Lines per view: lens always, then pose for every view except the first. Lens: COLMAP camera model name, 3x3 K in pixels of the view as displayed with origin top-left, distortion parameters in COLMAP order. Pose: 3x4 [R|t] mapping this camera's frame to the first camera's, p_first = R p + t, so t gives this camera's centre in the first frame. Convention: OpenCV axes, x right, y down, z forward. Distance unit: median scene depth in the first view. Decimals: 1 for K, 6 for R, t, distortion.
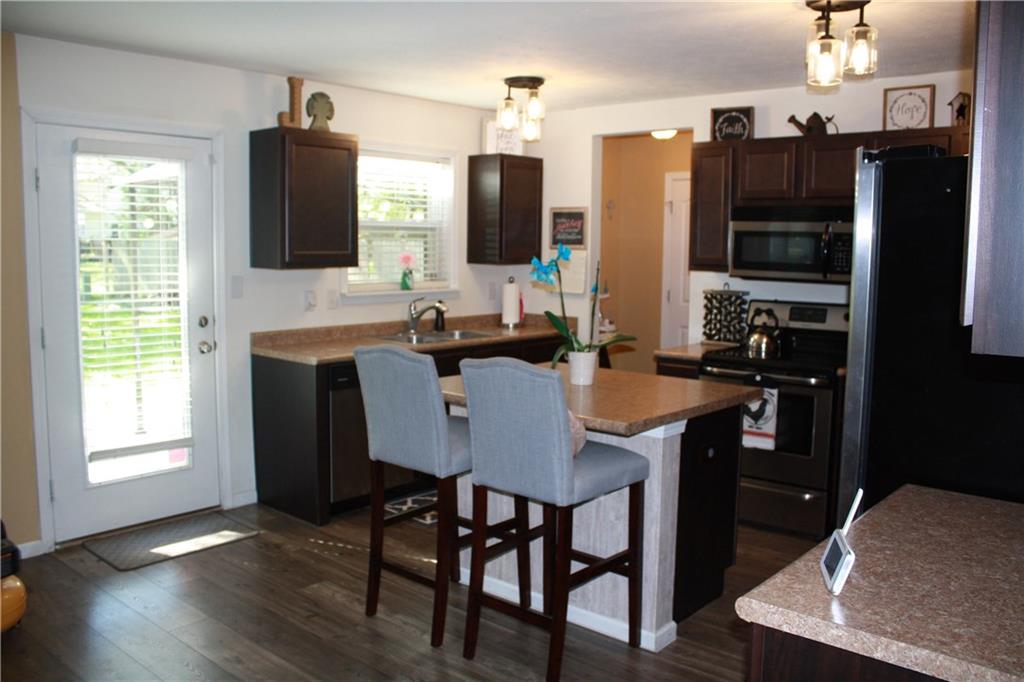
lens RADIAL K [[849.1, 0, 512.0], [0, 849.1, 341.0], [0, 0, 1]] dist [-0.168915, 0.117457]
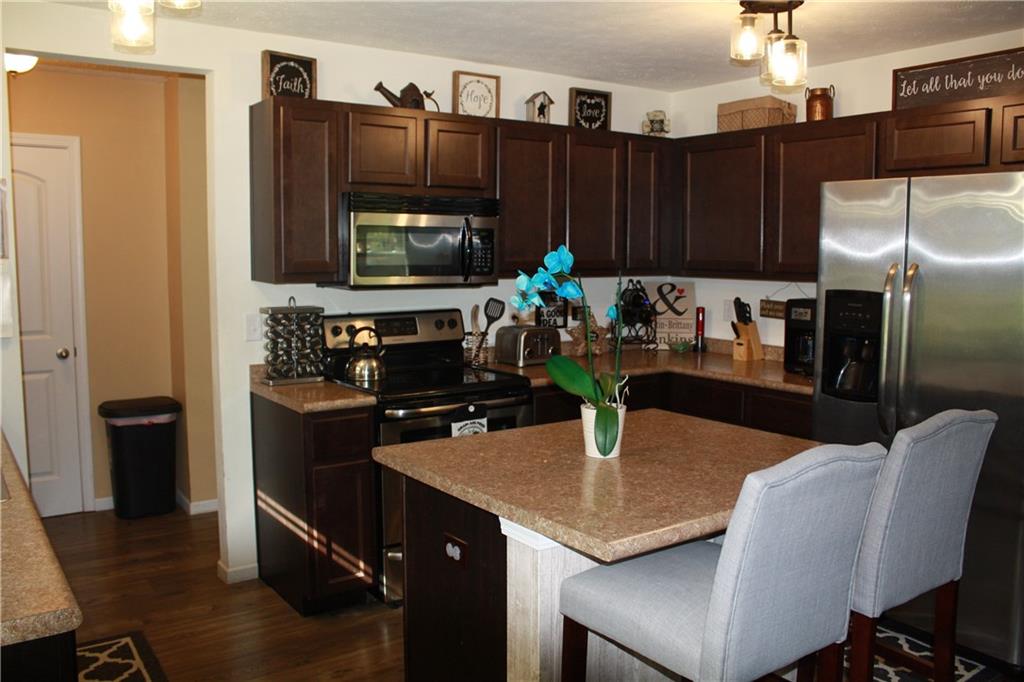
lens RADIAL K [[849.1, 0, 512.0], [0, 849.1, 341.0], [0, 0, 1]] dist [-0.168915, 0.117457]
pose [[0.235183, -0.113555, 0.965295, -0.431061], [0.106997, 0.990140, 0.090409, -0.081558], [-0.966044, 0.082021, 0.245014, 0.684305]]
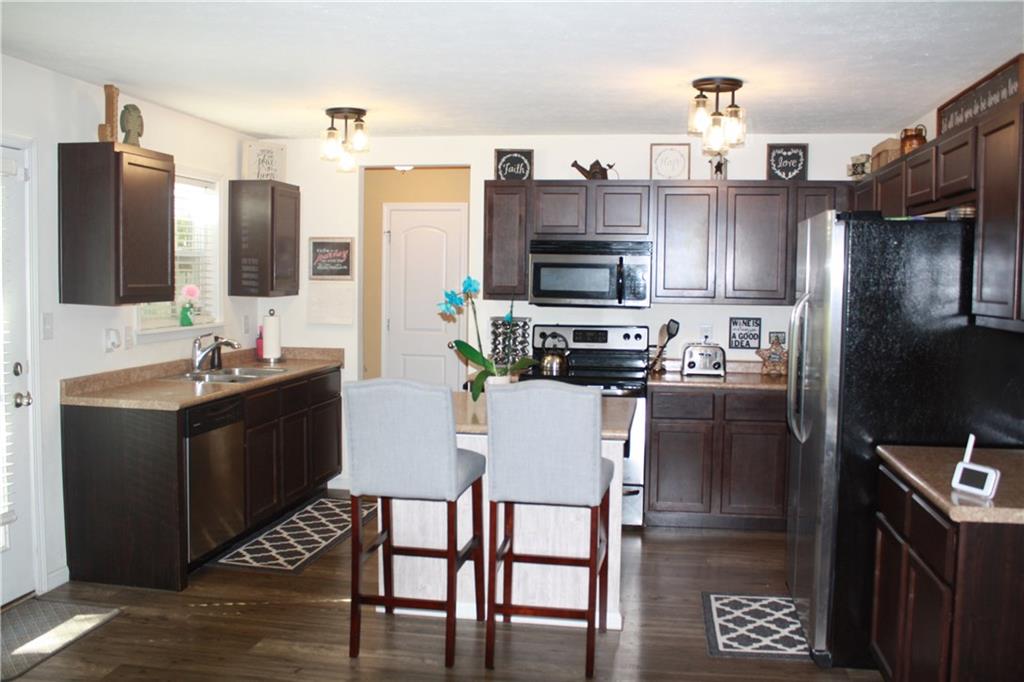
lens RADIAL K [[912.2, 0, 512.0], [0, 912.2, 341.0], [0, 0, 1]] dist [-0.164340, 0.154709]
pose [[0.851971, -0.036633, 0.522306, -0.384714], [0.055118, 0.998282, -0.019891, -0.006122], [-0.520680, 0.045735, 0.852526, -0.003932]]
